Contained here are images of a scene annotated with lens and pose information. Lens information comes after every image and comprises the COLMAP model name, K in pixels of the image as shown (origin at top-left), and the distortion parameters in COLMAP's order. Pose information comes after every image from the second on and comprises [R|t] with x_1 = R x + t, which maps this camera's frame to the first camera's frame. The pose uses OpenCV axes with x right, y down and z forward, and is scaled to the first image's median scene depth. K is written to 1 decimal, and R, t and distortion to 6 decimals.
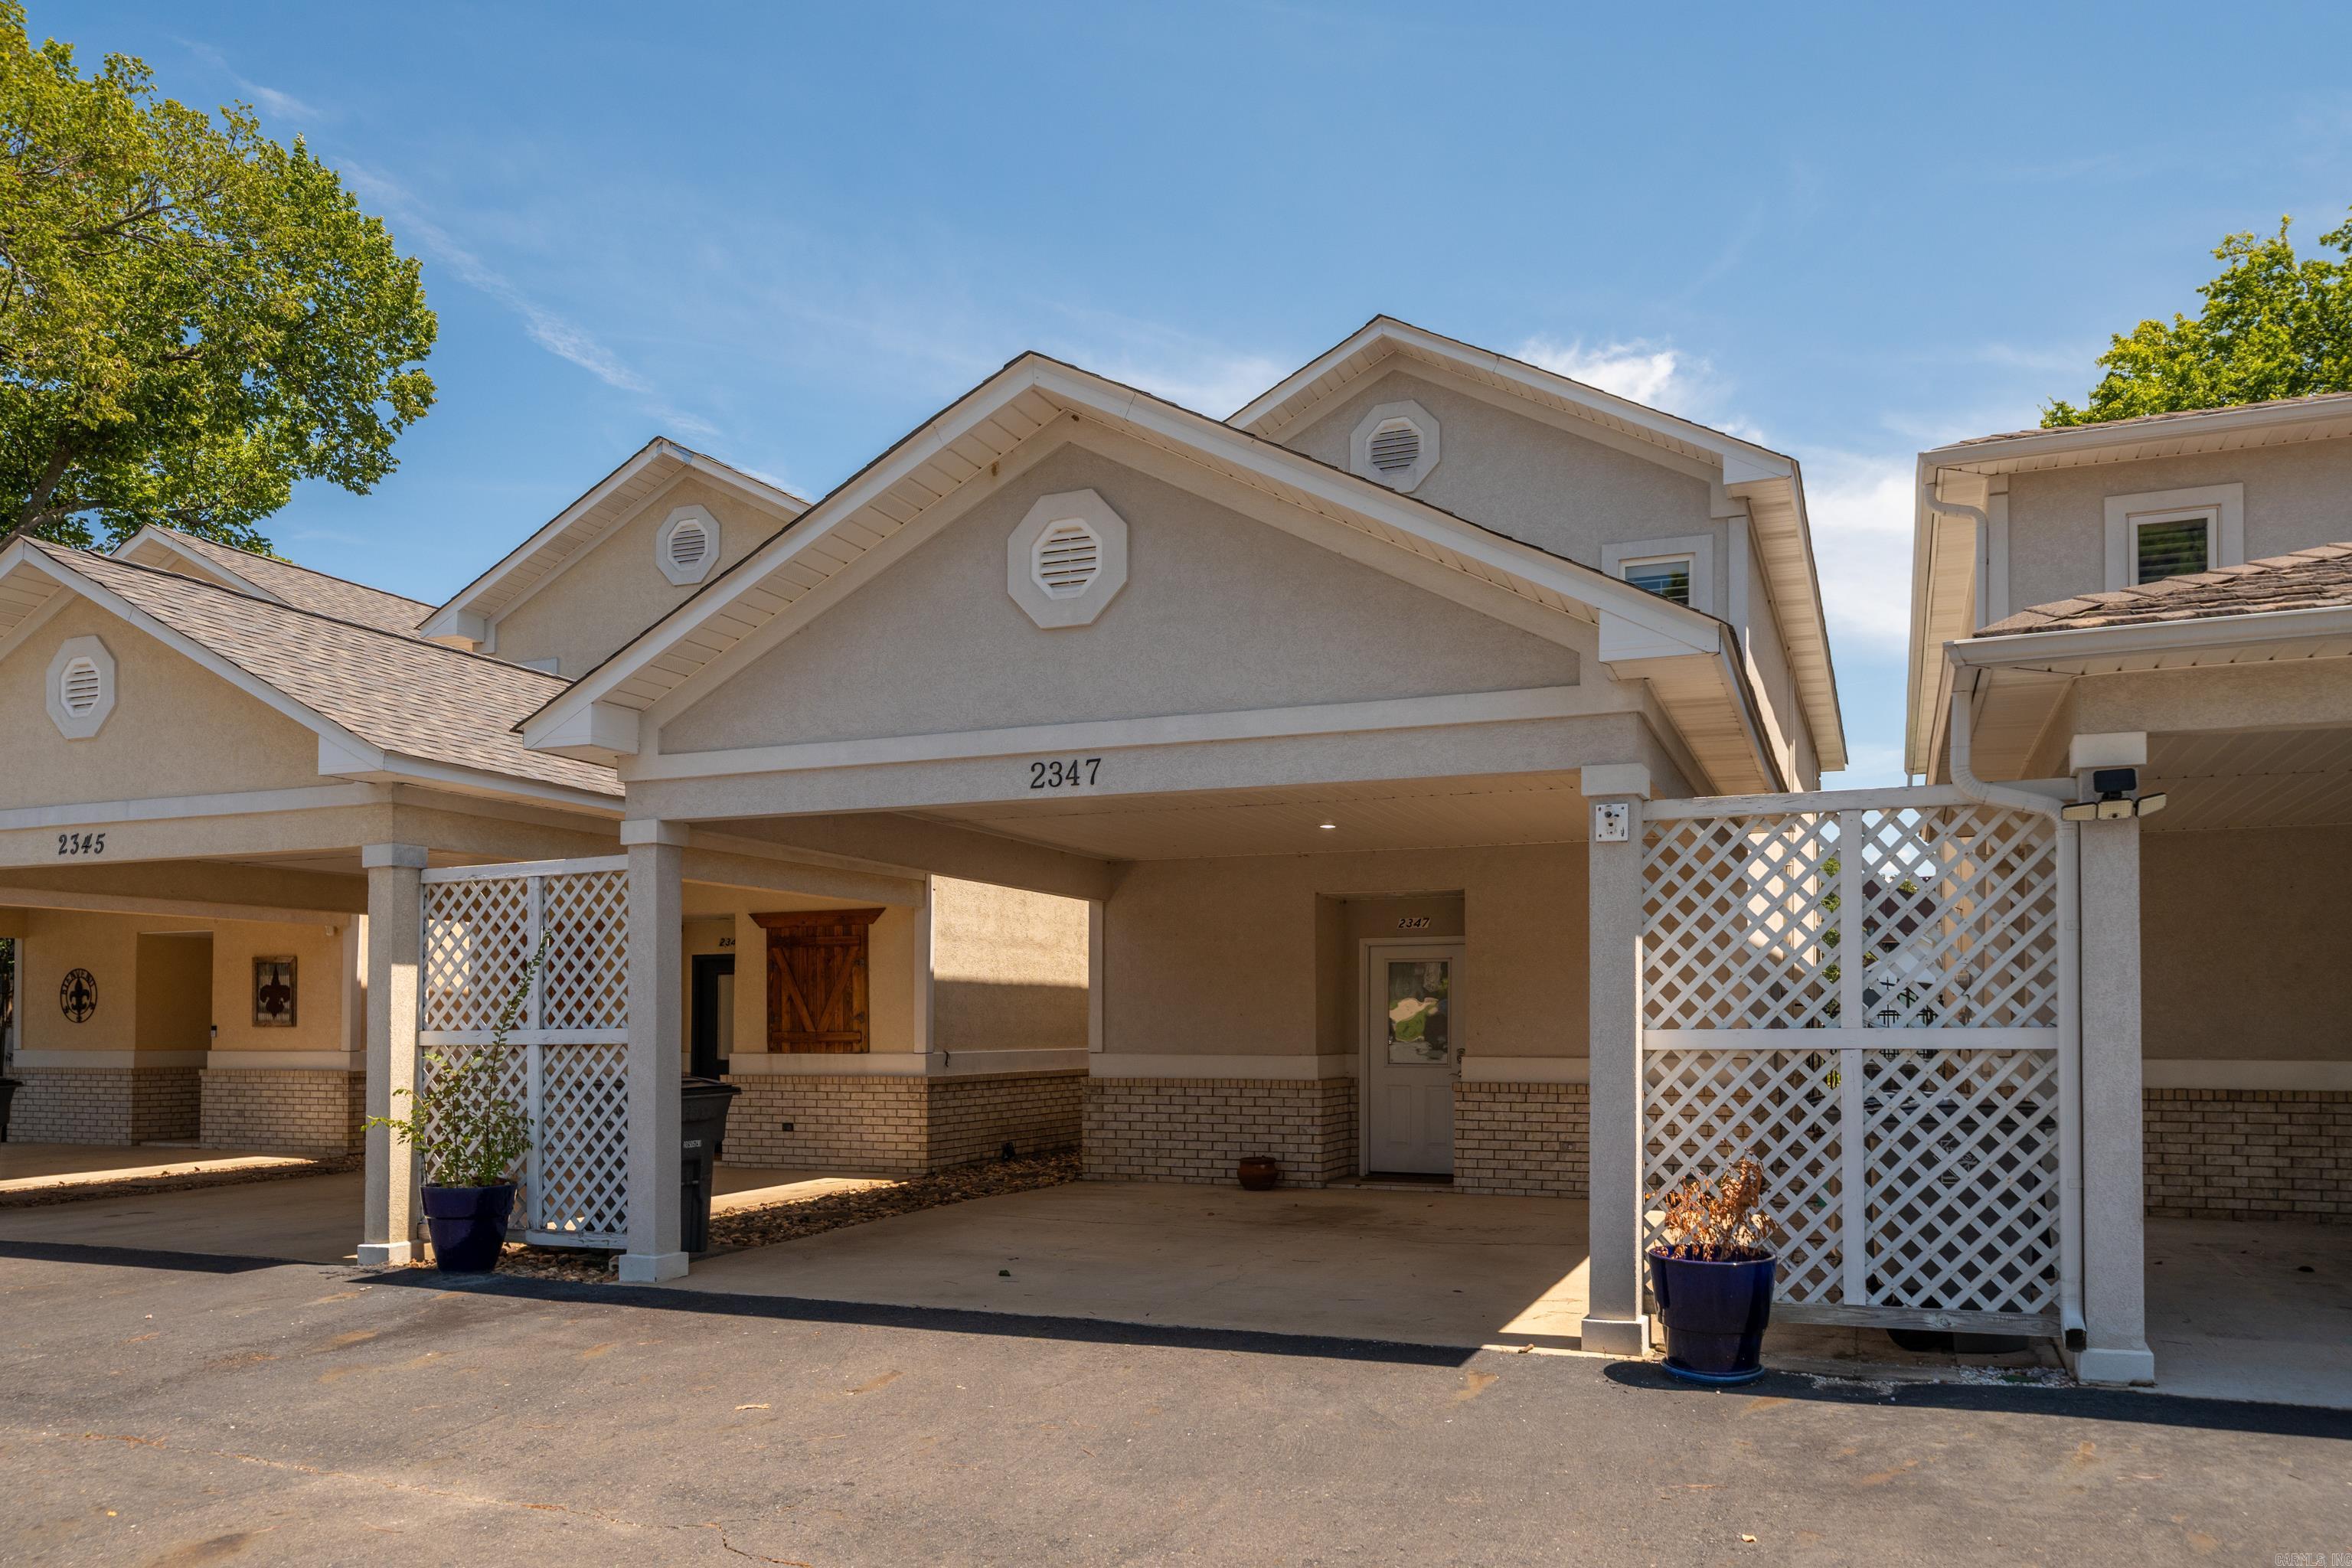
lens RADIAL K [[1599.9, 0, 1176.8], [0, 1599.9, 801.9], [0, 0, 1]] dist [0.001572, -0.001797]
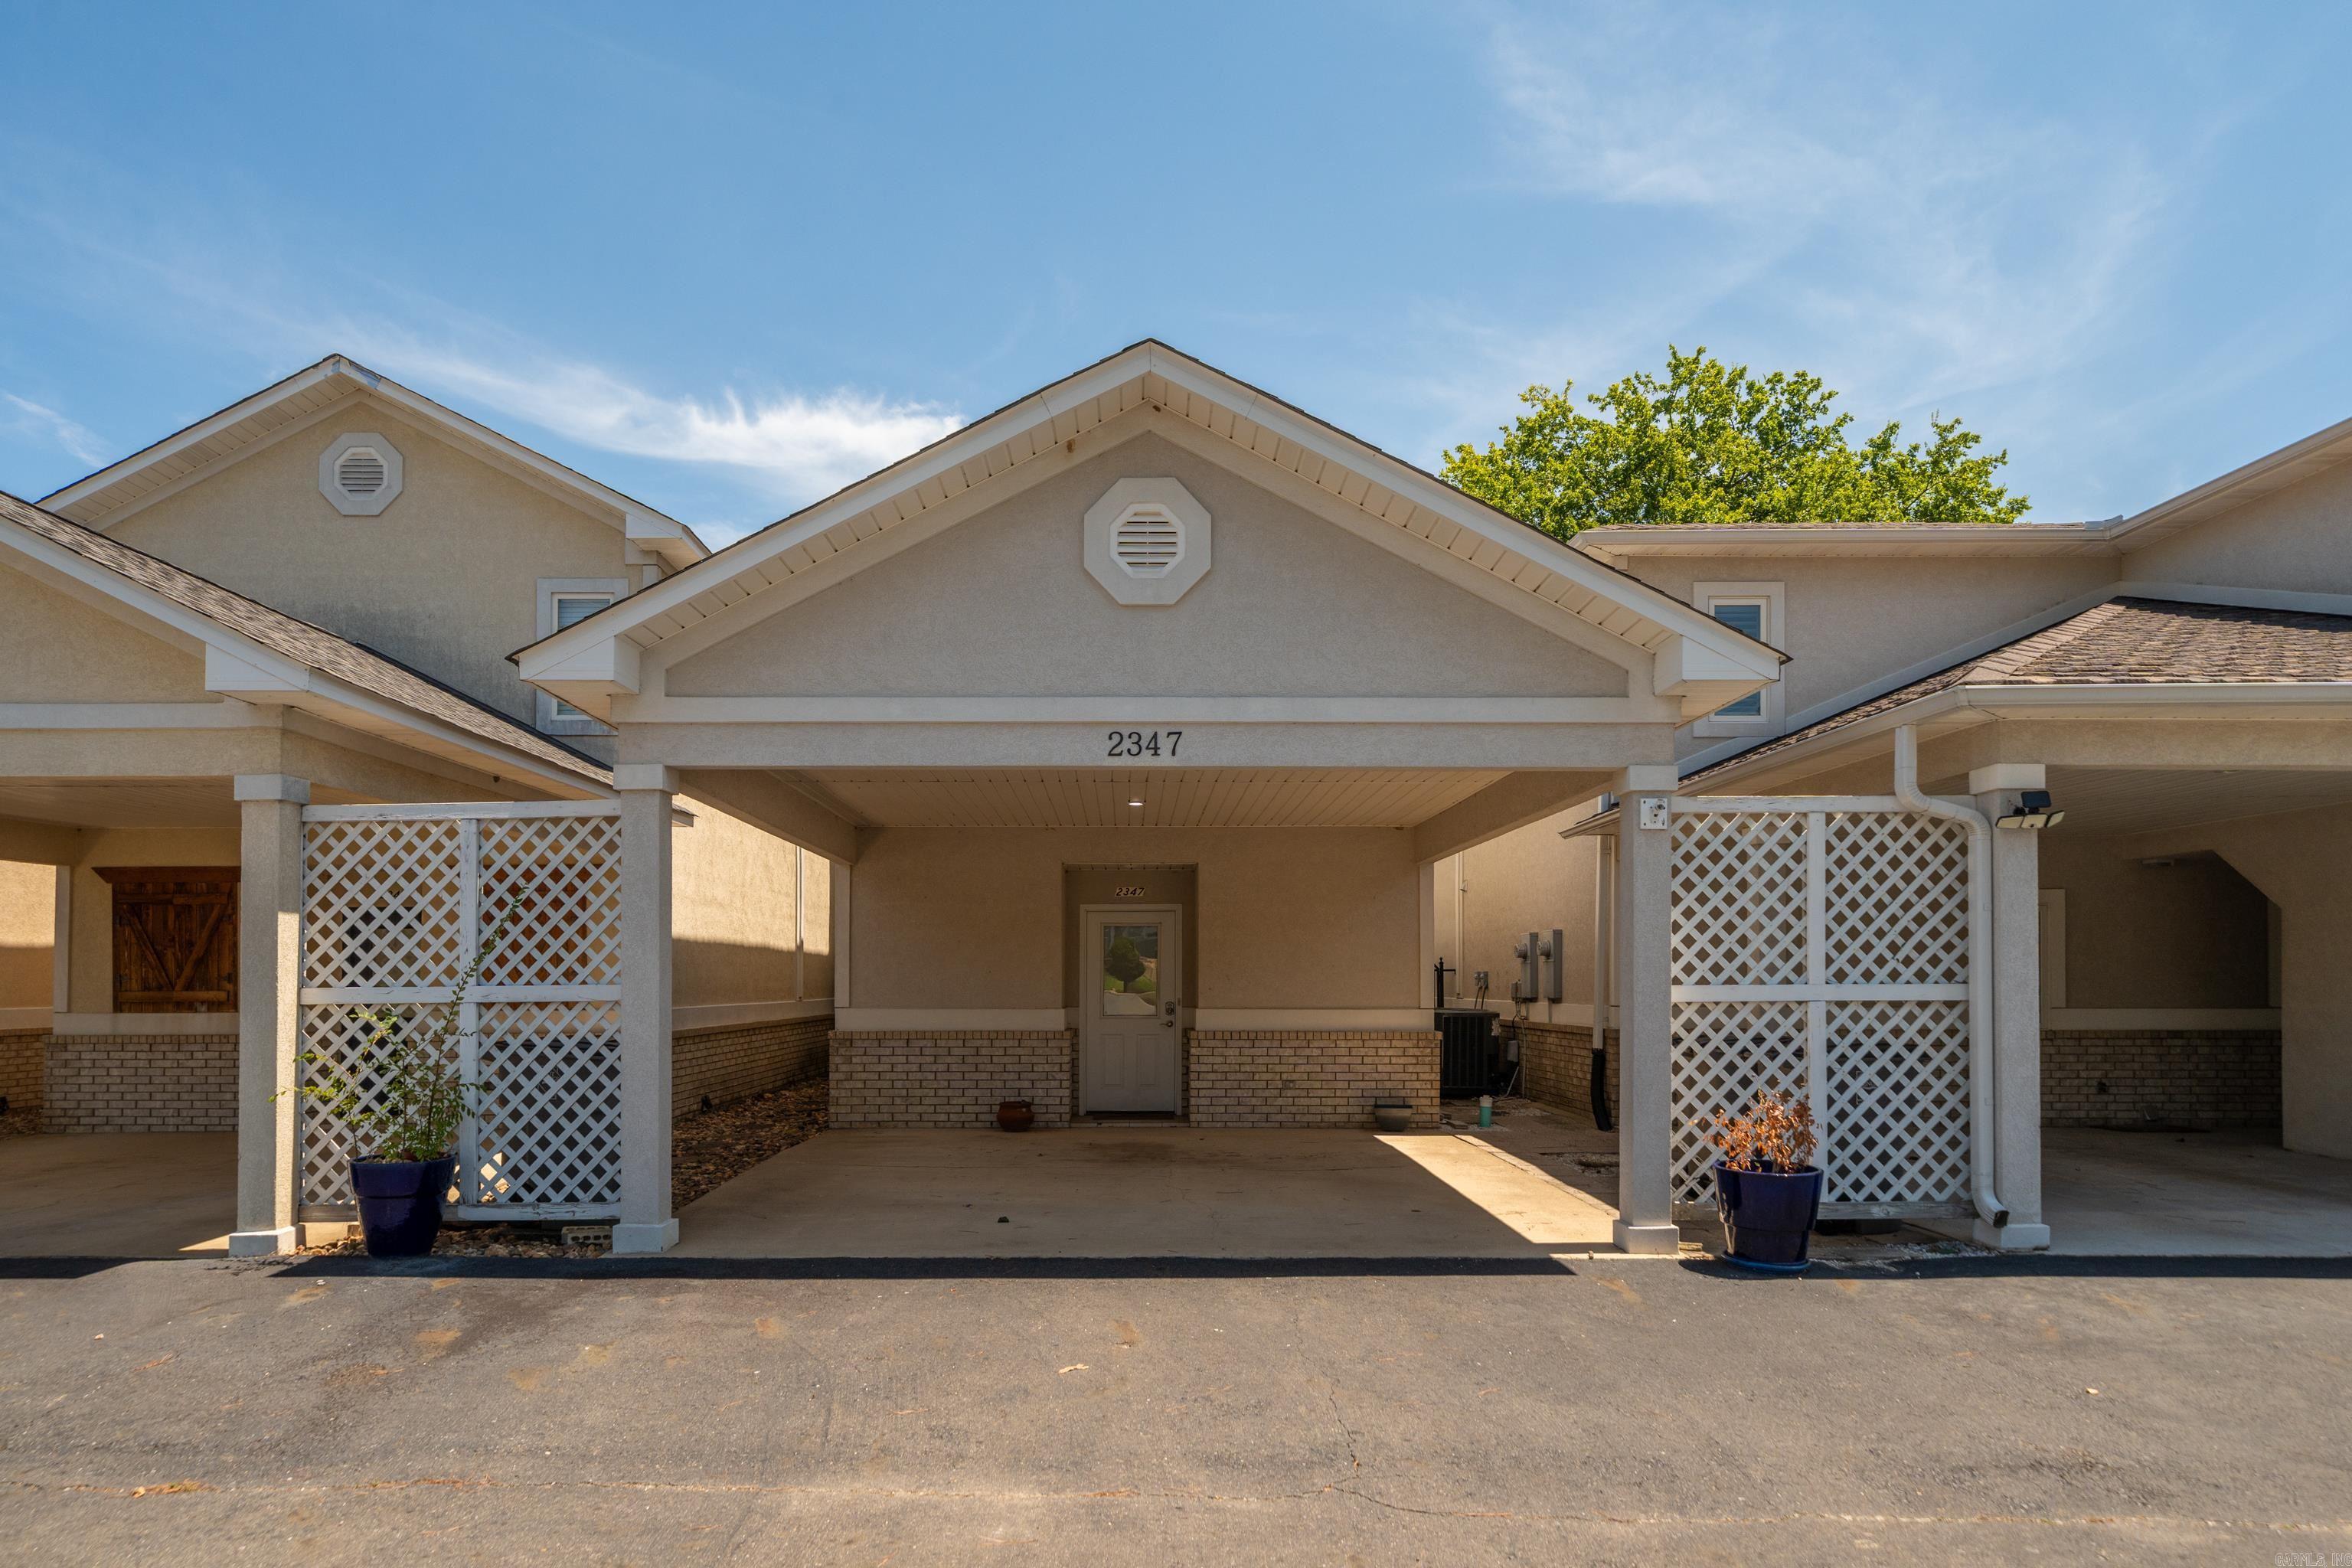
lens RADIAL K [[1399.4, 0, 1179.6], [0, 1399.4, 808.9], [0, 0, 1]] dist [0.002004, -0.000773]
pose [[0.930393, 0.045376, 0.363745, -0.381420], [-0.051180, 0.998669, 0.006329, 0.017929], [-0.362974, -0.024505, 0.931477, 0.130028]]
